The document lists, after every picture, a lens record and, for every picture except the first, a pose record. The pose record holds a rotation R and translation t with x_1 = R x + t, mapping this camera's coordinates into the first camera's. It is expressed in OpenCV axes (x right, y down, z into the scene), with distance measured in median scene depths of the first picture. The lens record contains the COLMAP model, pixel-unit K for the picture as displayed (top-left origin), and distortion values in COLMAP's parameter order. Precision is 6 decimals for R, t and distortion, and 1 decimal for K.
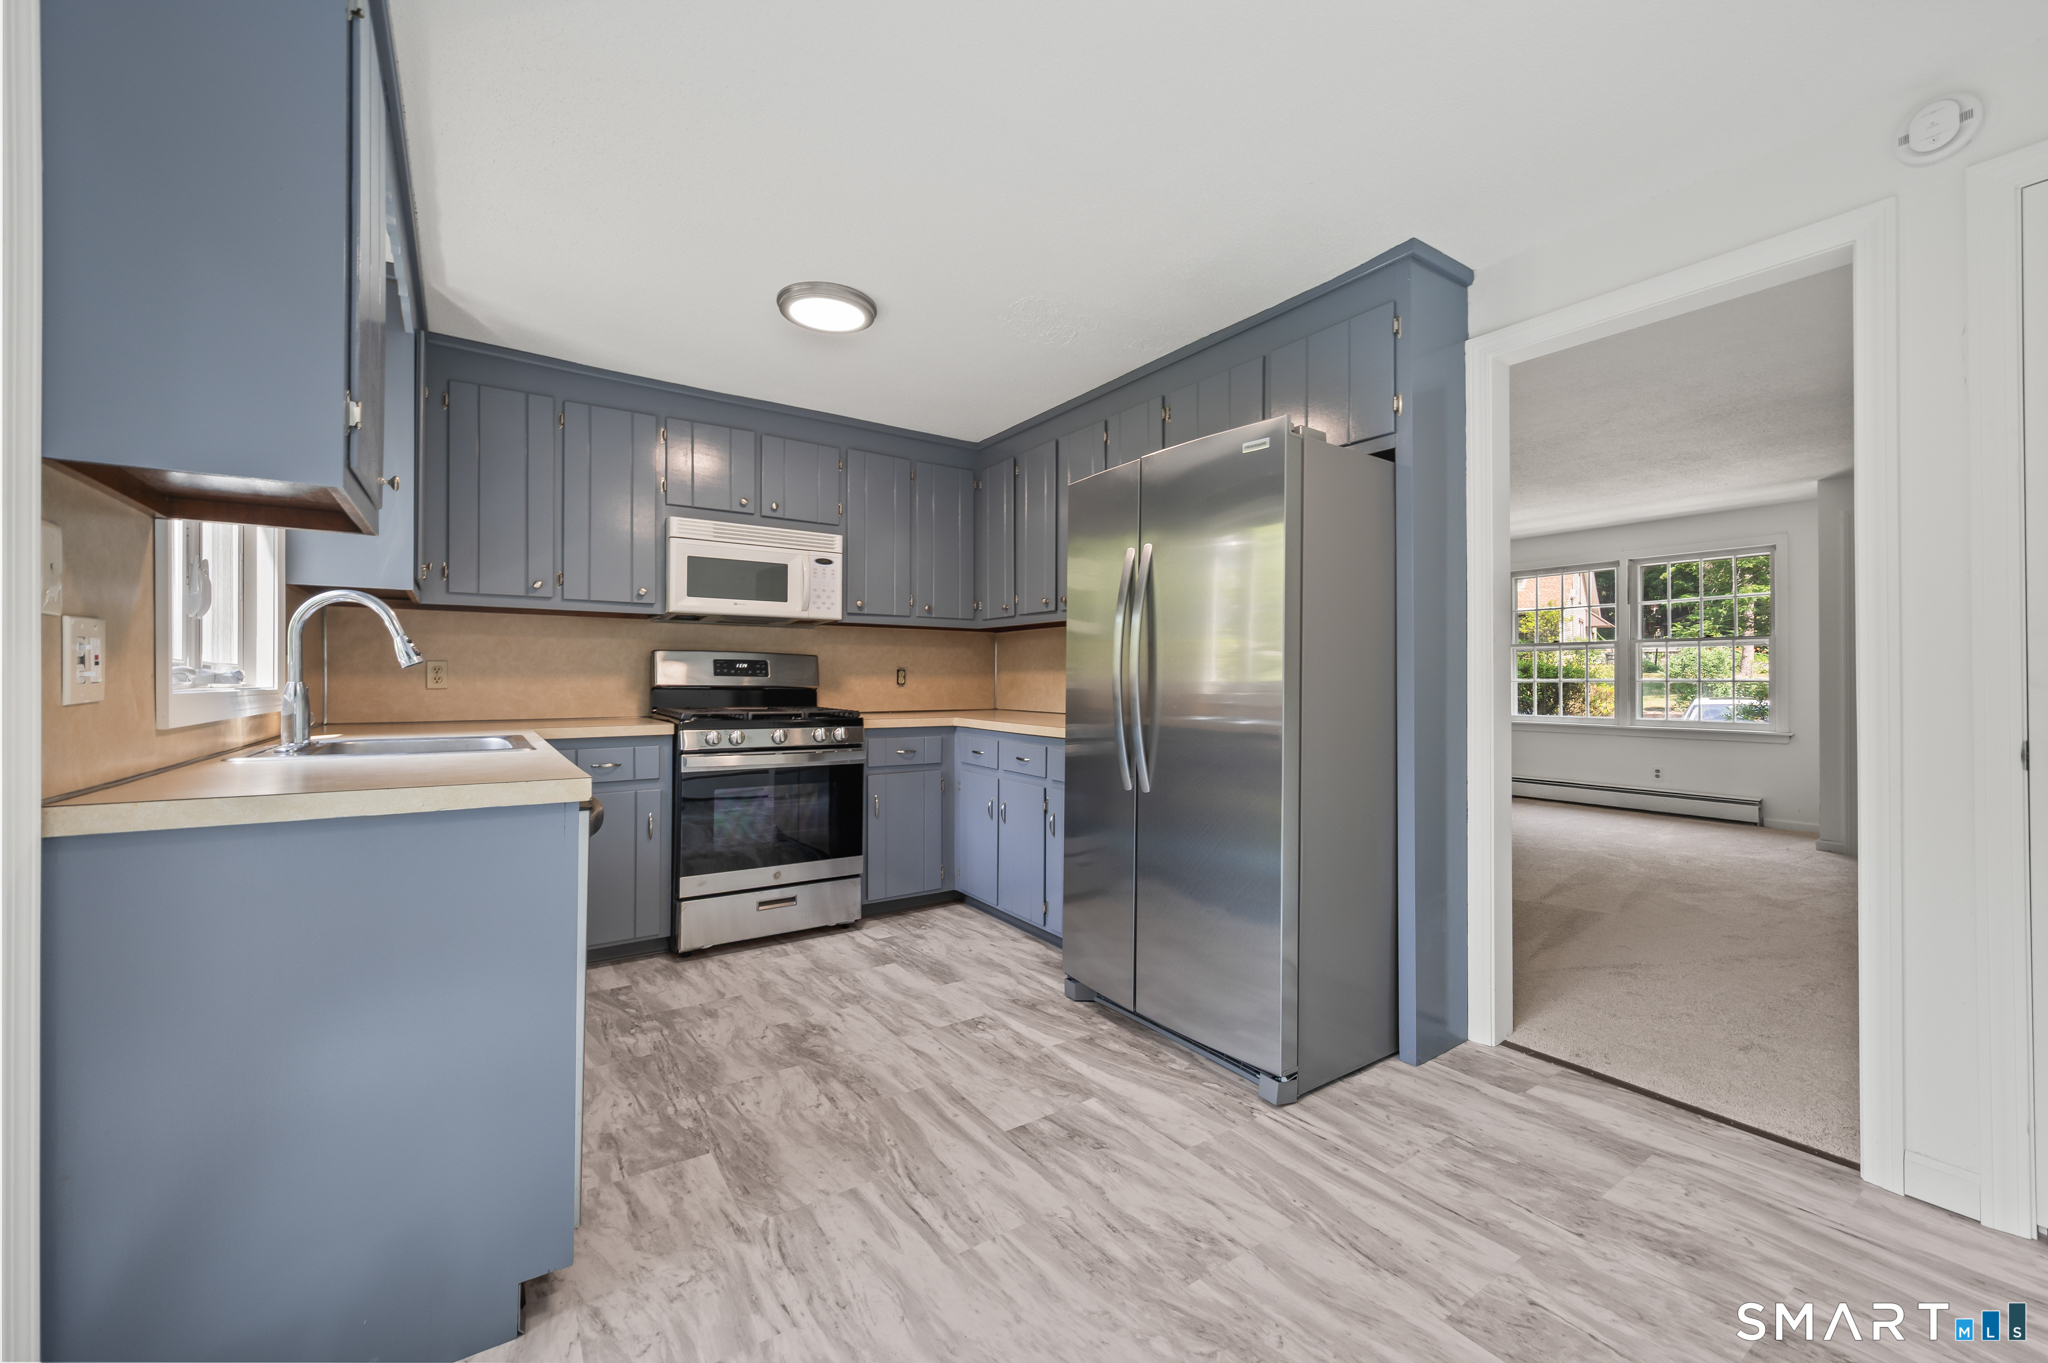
lens RADIAL K [[819.8, 0, 1038.7], [0, 819.8, 672.5], [0, 0, 1]] dist [0.001625, -0.000582]
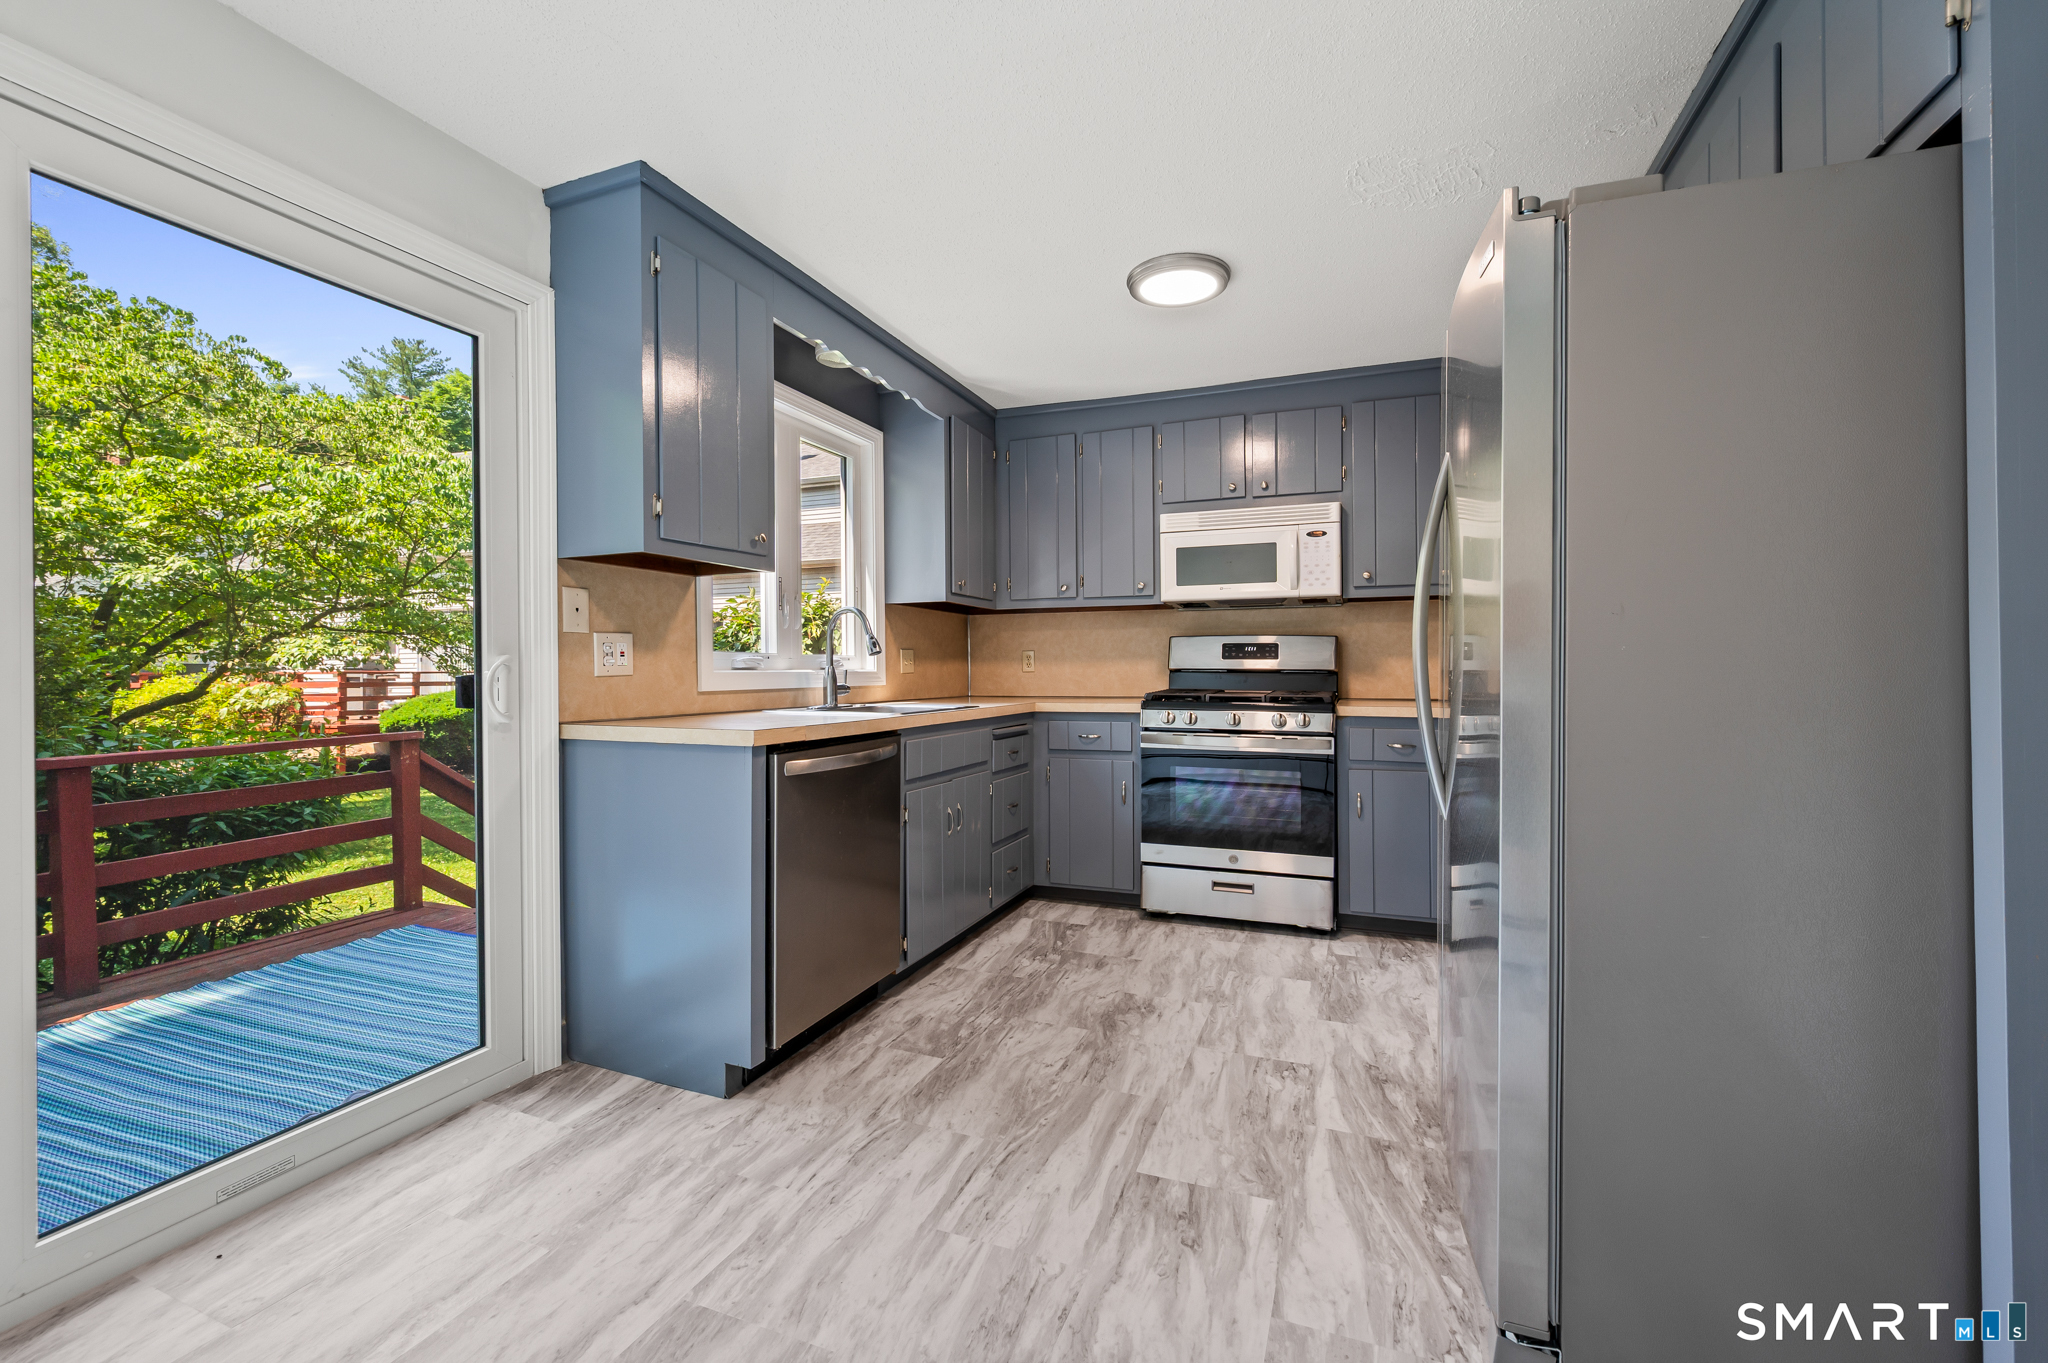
lens RADIAL K [[819.8, 0, 1036.1], [0, 819.8, 667.2], [0, 0, 1]] dist [0.001625, -0.000582]
pose [[0.565477, -0.006015, -0.824742, 0.480459], [0.014490, 0.999892, 0.002643, 0.011884], [0.824637, -0.013445, 0.565503, 0.324184]]
